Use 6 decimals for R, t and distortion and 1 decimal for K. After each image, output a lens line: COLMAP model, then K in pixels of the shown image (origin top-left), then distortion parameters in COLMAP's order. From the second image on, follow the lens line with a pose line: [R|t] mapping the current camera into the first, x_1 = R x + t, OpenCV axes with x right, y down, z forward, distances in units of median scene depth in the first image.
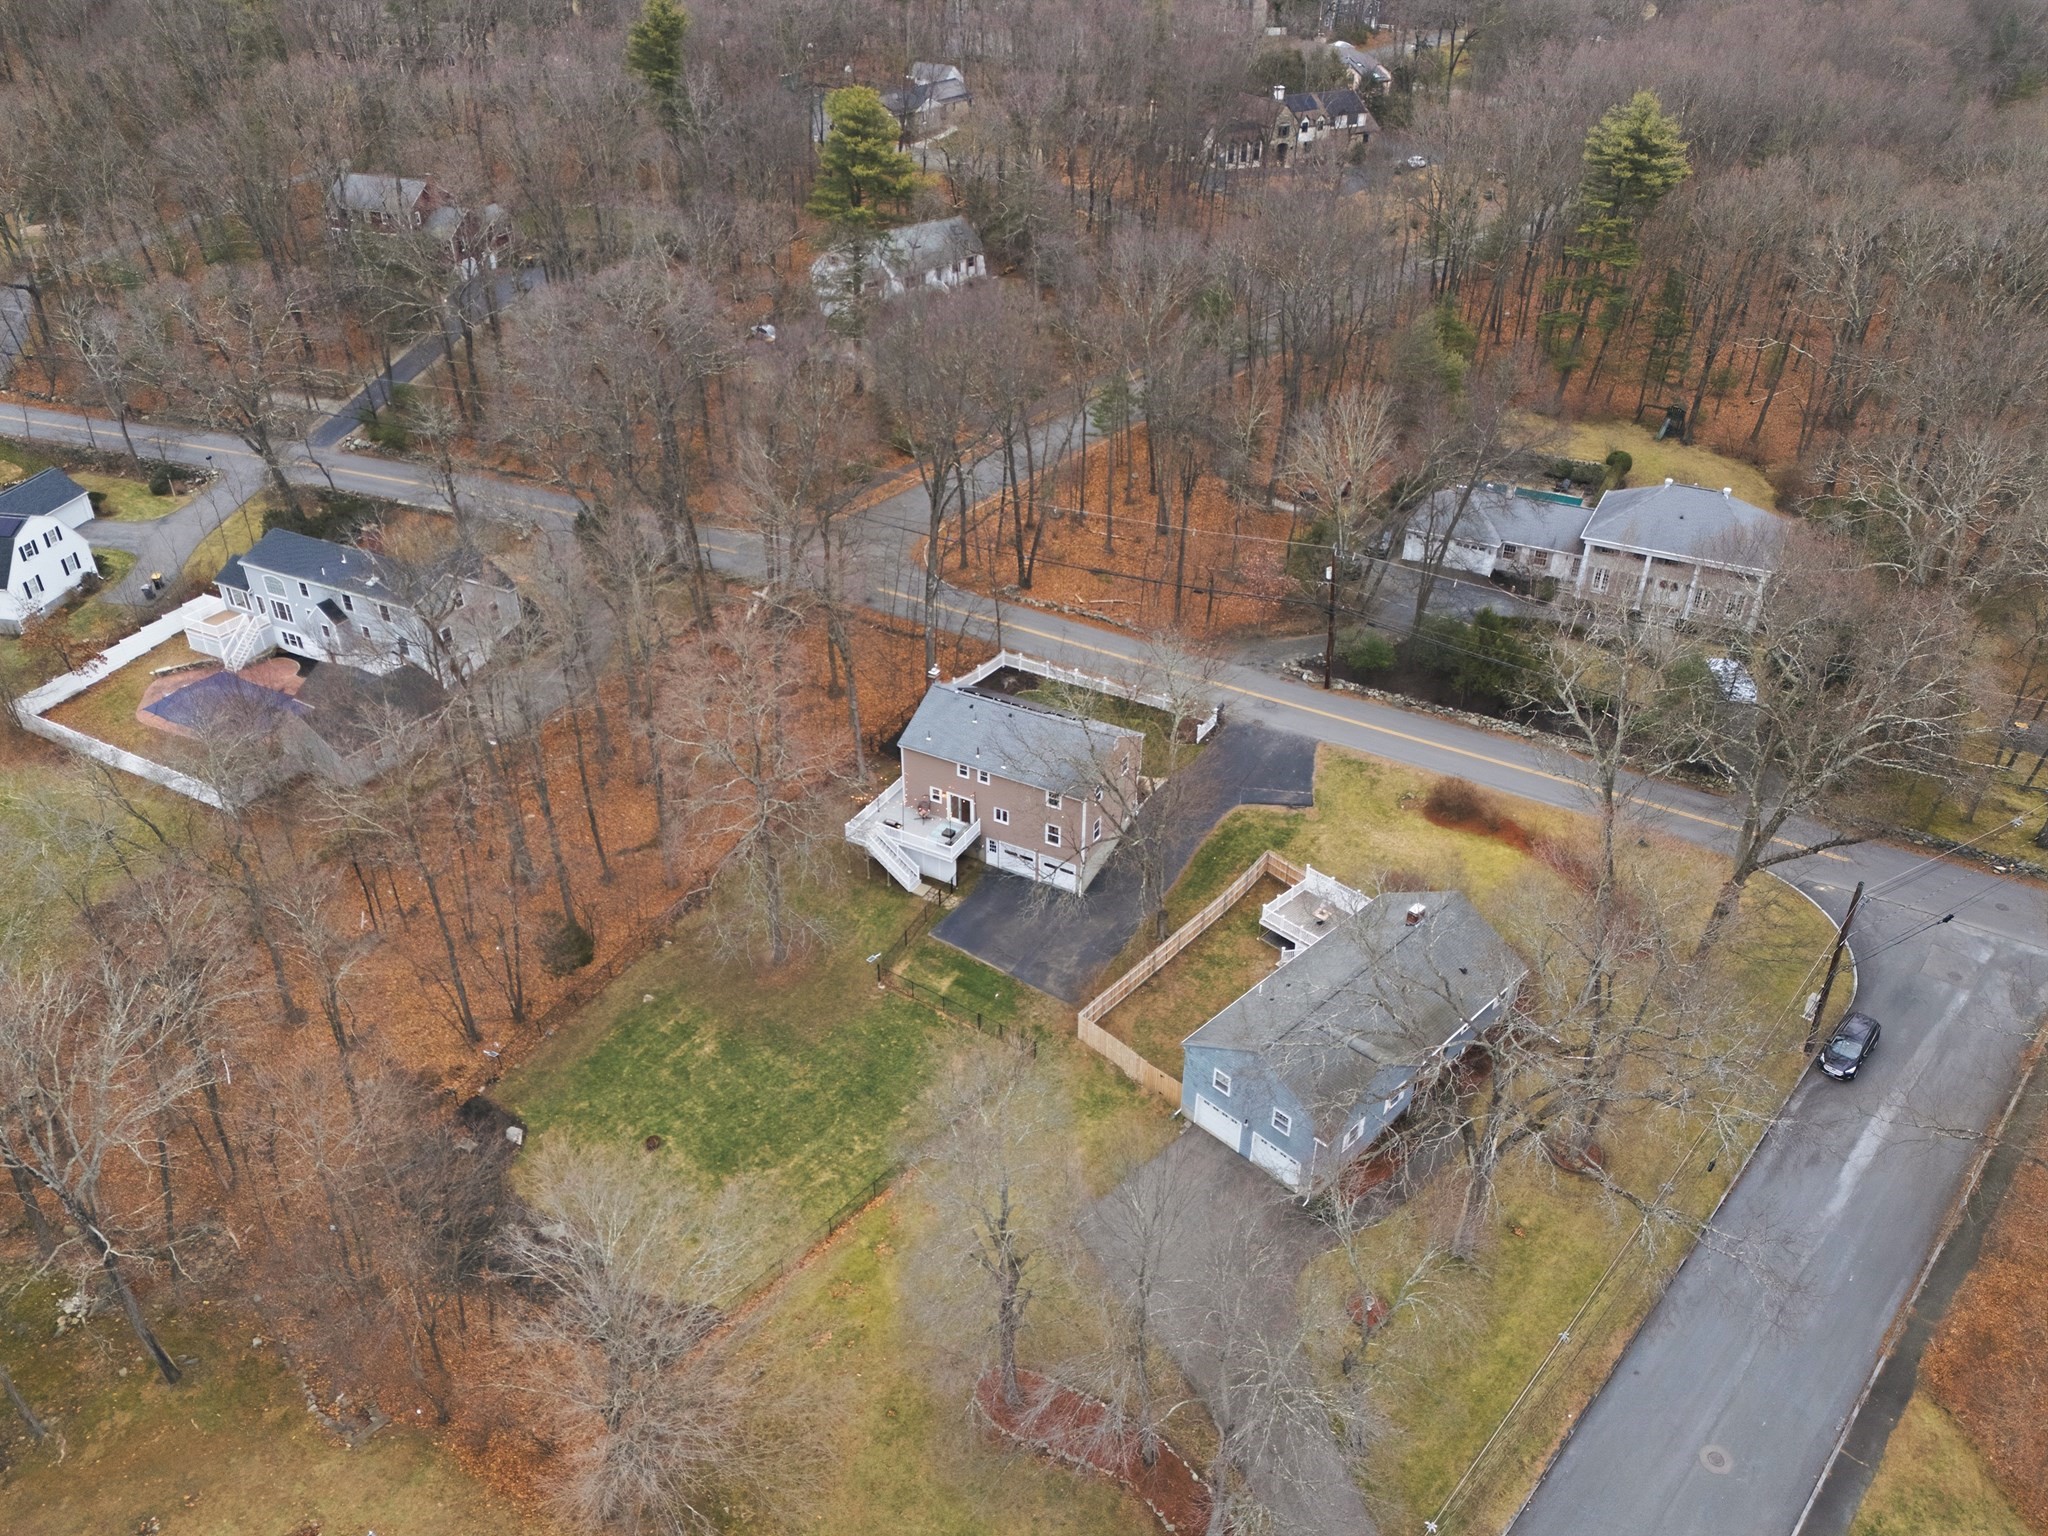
lens RADIAL K [[1547.1, 0, 1014.0], [0, 1547.1, 762.1], [0, 0, 1]] dist [0.045994, -0.007498]
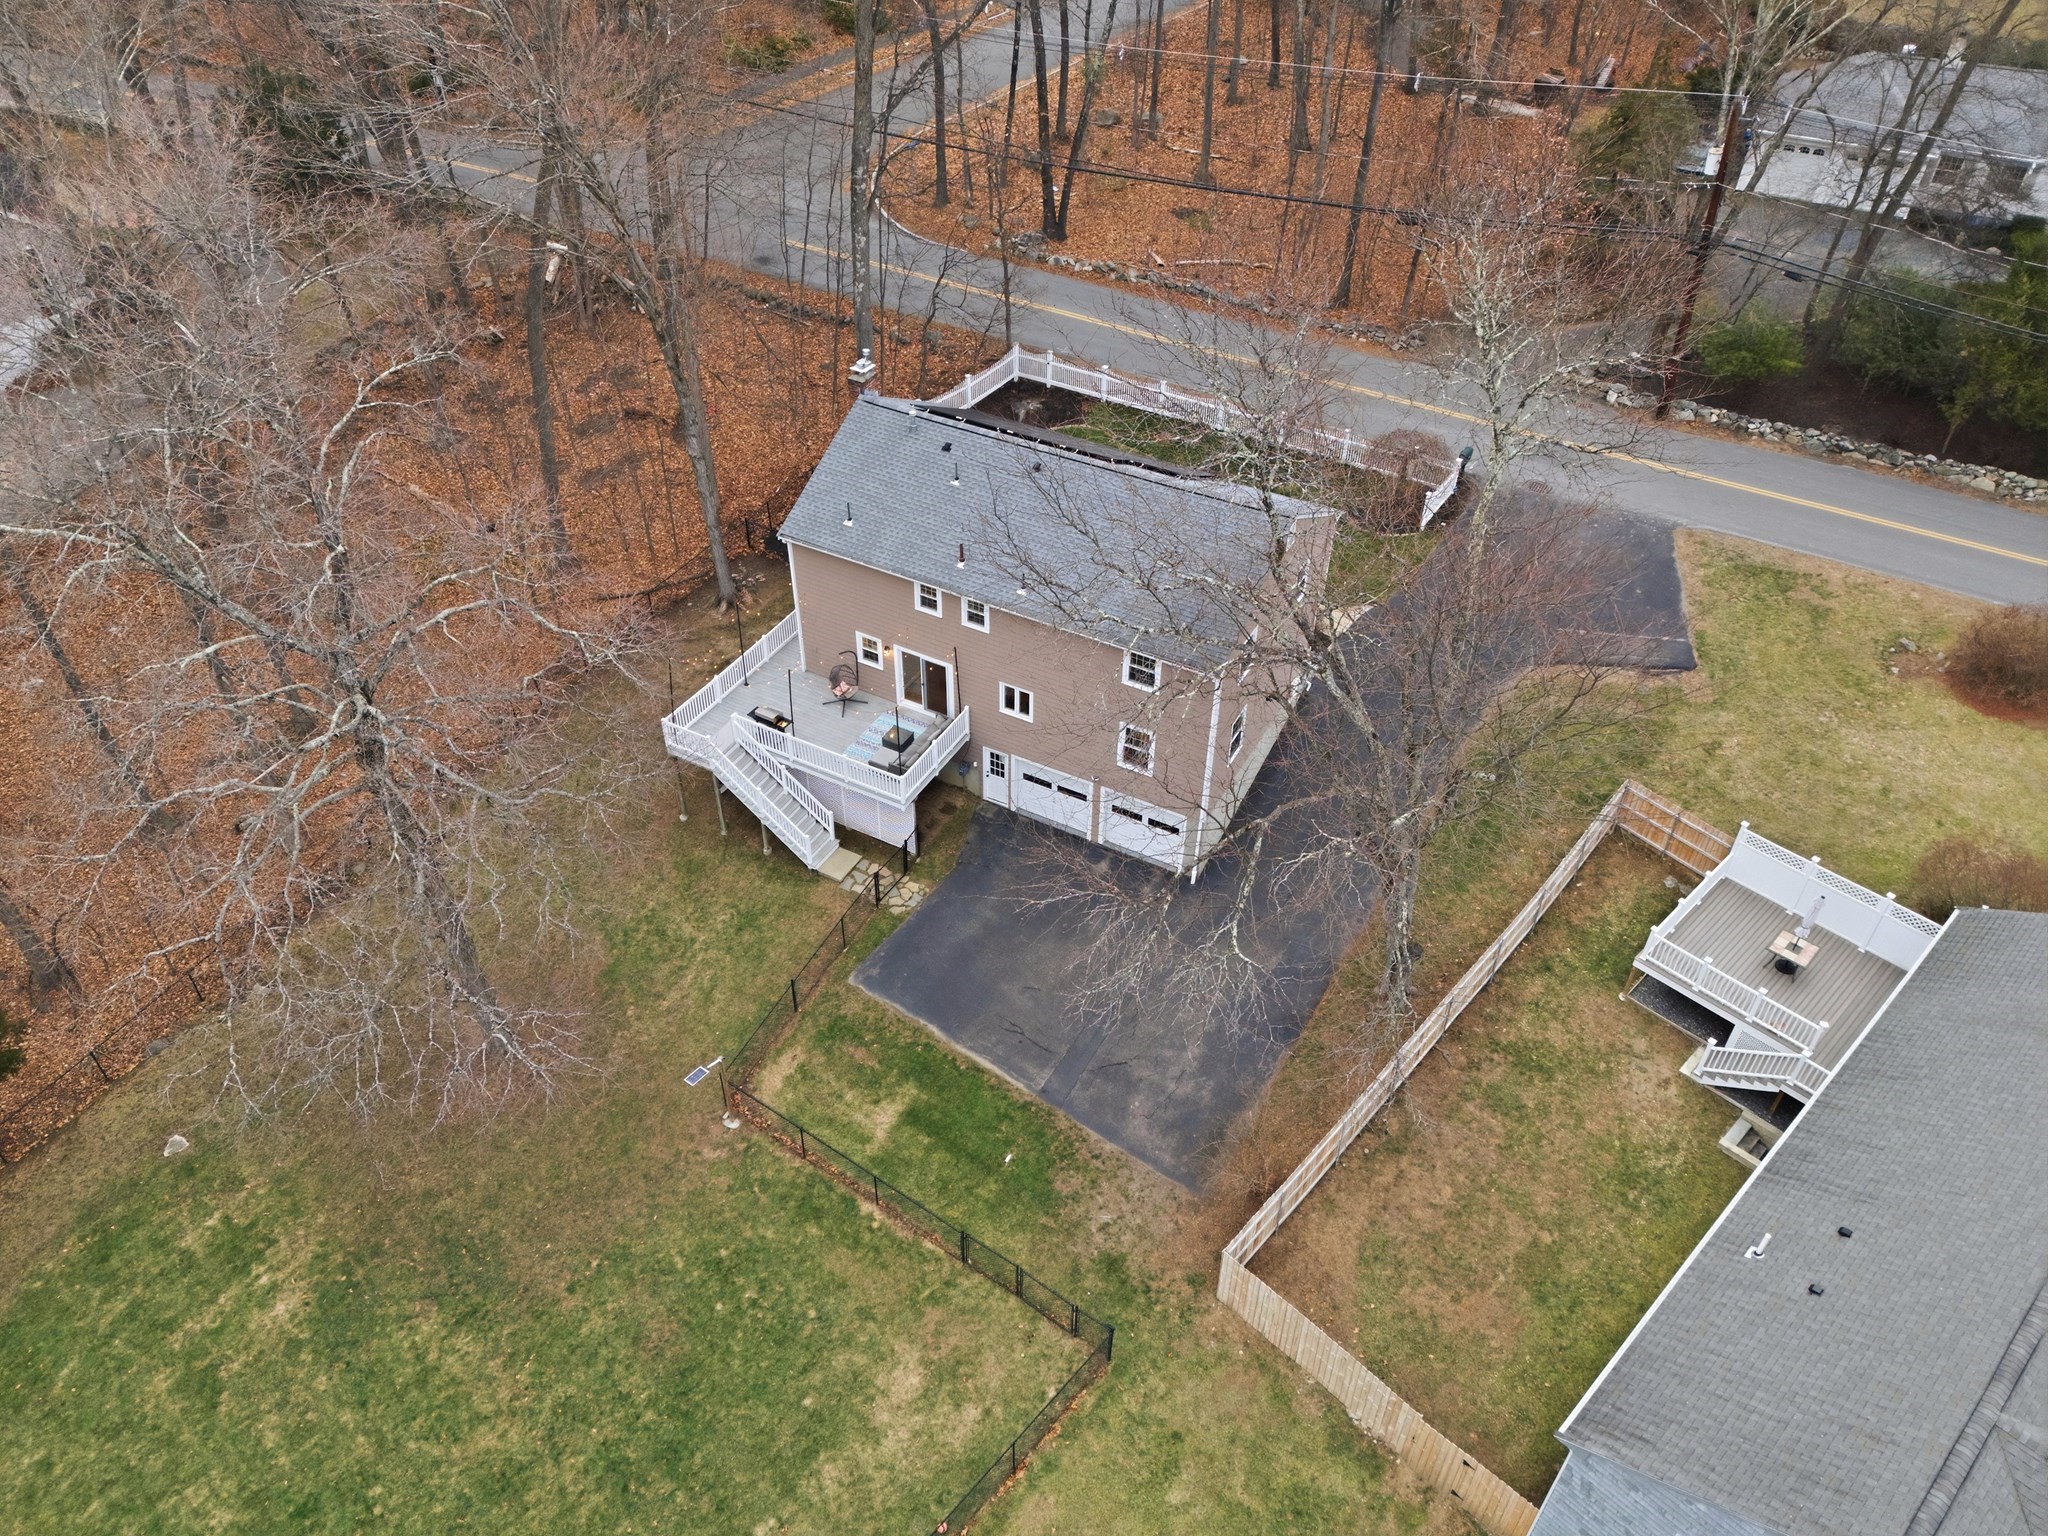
lens RADIAL K [[1547.1, 0, 1014.0], [0, 1547.1, 762.1], [0, 0, 1]] dist [0.045994, -0.007498]
pose [[1.000000, 0.000105, -0.000937, -0.008434], [0.000025, 0.990448, 0.137887, -0.008467], [0.000942, -0.137886, 0.990448, 0.556431]]
